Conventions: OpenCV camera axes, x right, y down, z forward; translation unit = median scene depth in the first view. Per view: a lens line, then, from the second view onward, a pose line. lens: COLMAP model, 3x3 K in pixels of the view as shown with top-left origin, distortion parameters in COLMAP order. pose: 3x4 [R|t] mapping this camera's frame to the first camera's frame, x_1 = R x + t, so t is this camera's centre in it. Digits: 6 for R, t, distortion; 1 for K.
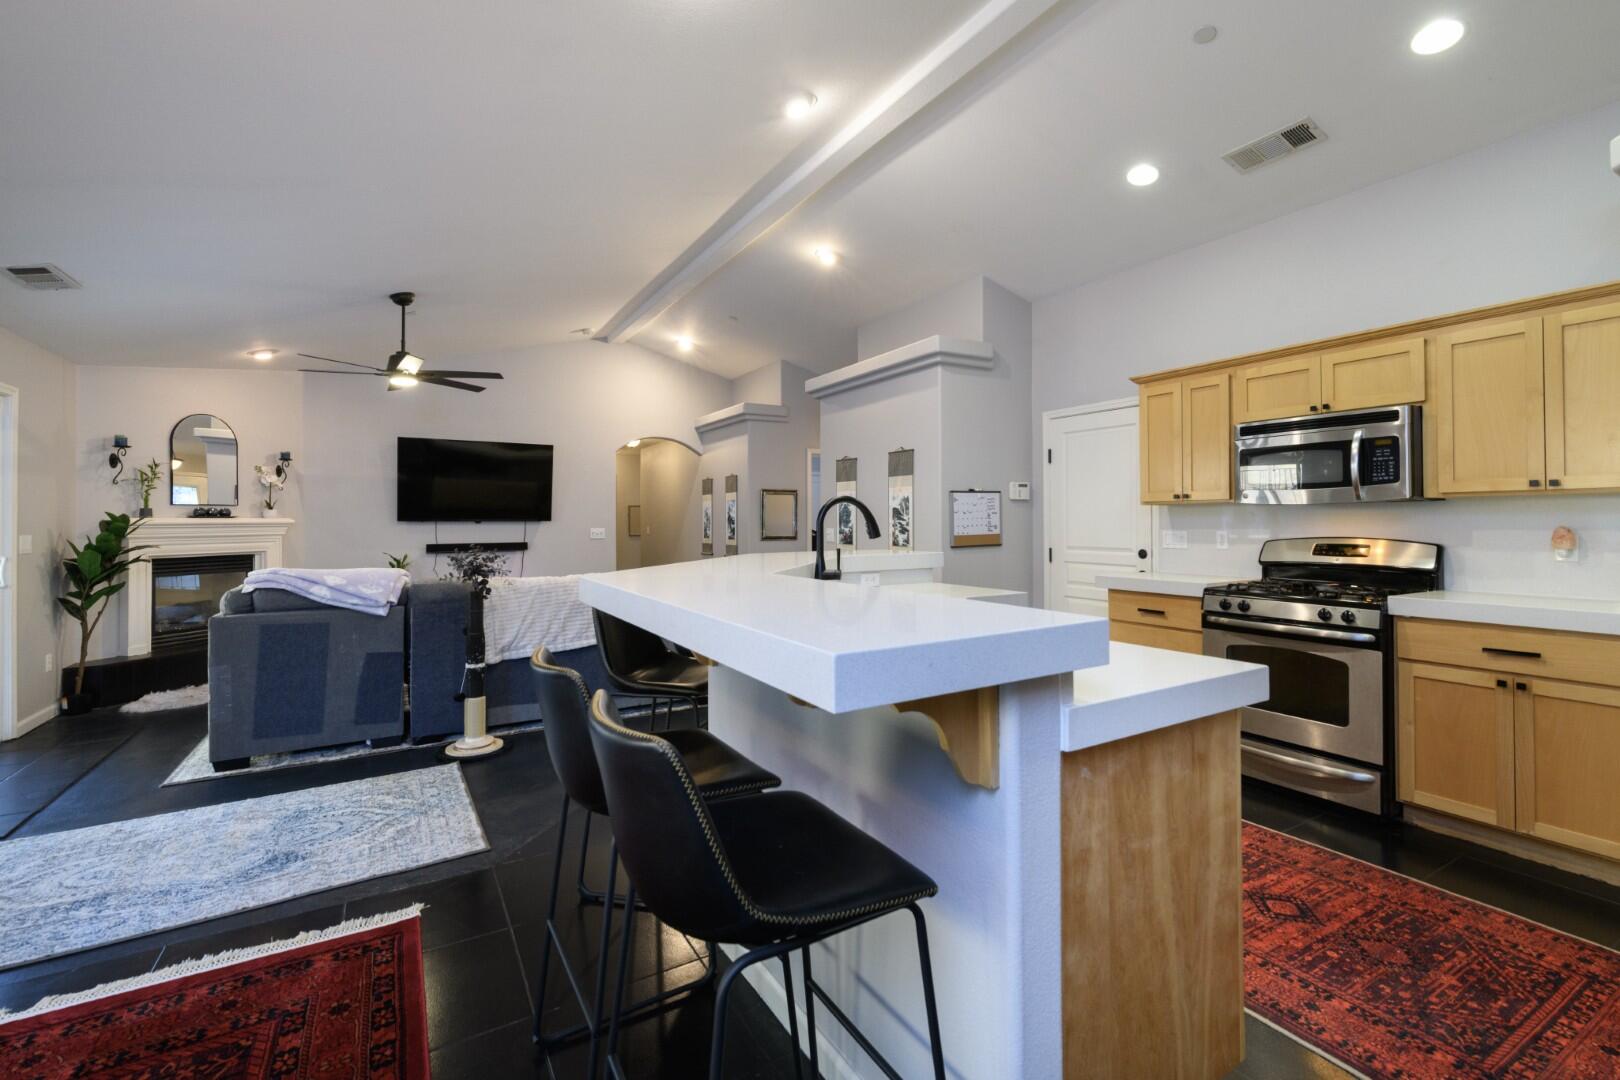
lens RADIAL K [[700.3, 0, 810.0], [0, 700.3, 540.0], [0, 0, 1]] dist [0.000994, -0.000041]
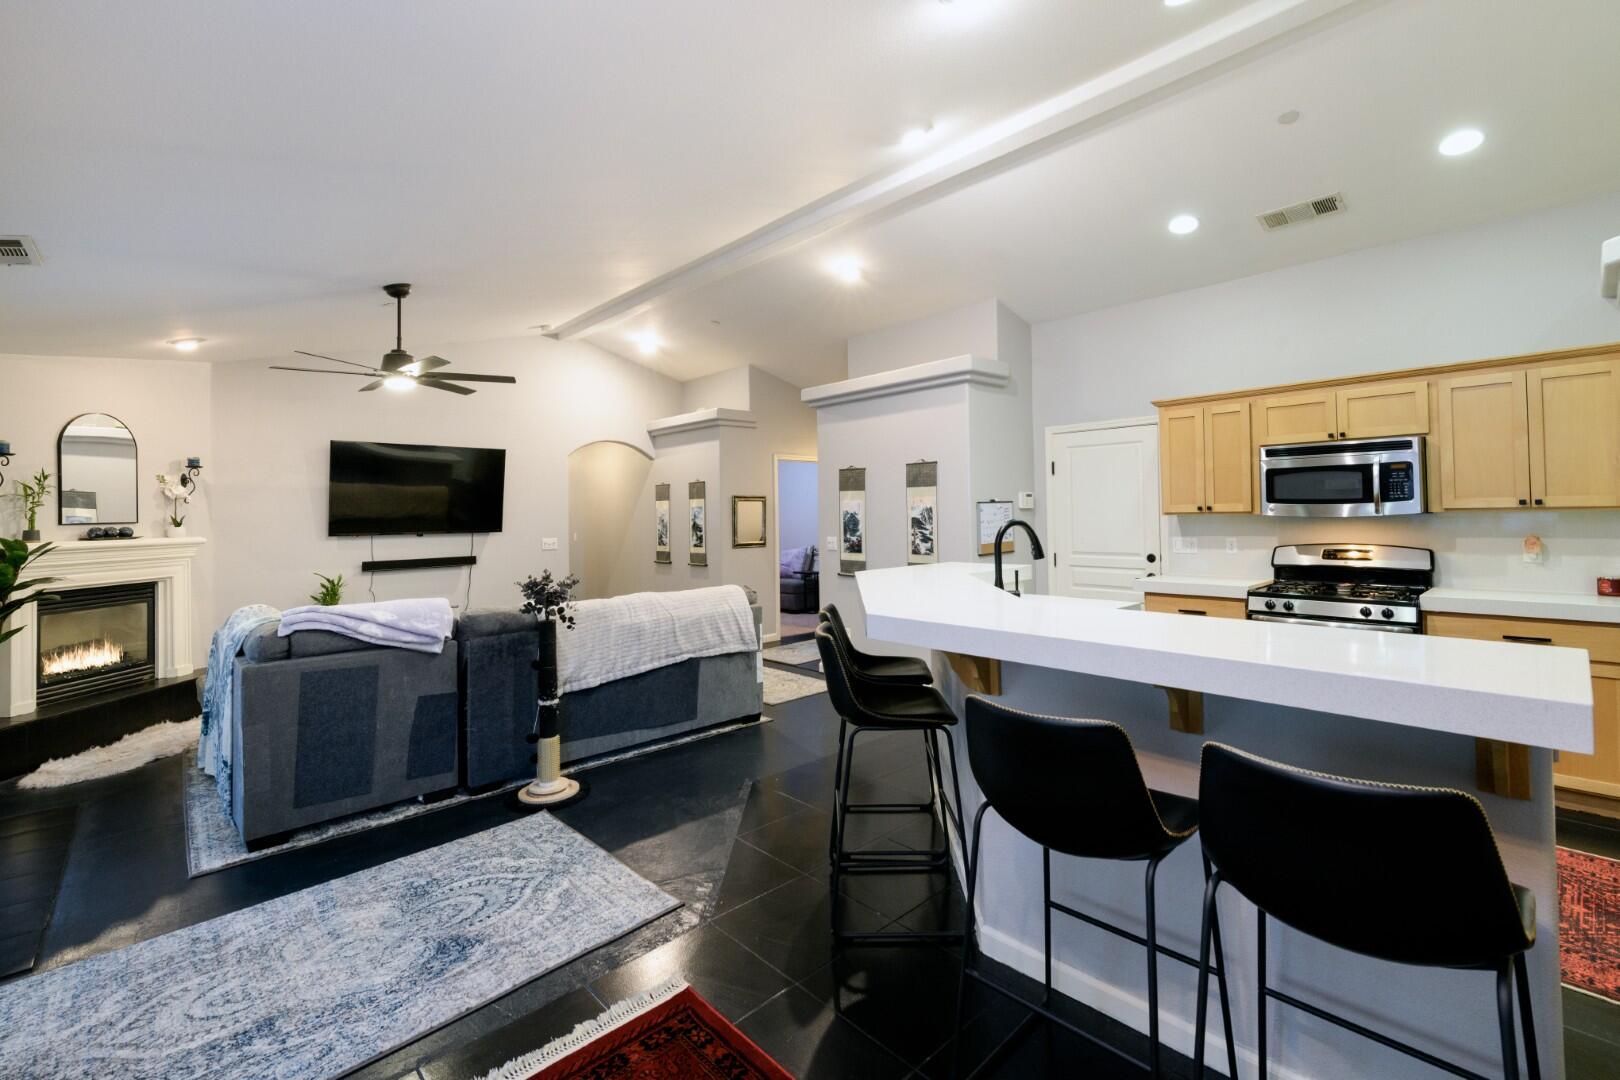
lens RADIAL K [[701.9, 0, 814.9], [0, 701.9, 529.4], [0, 0, 1]] dist [0.001034, -0.000601]
pose [[0.976511, -0.017092, 0.214790, -0.327177], [0.018921, 0.999800, -0.006465, -0.032800], [-0.214636, 0.010377, 0.976639, 0.028784]]
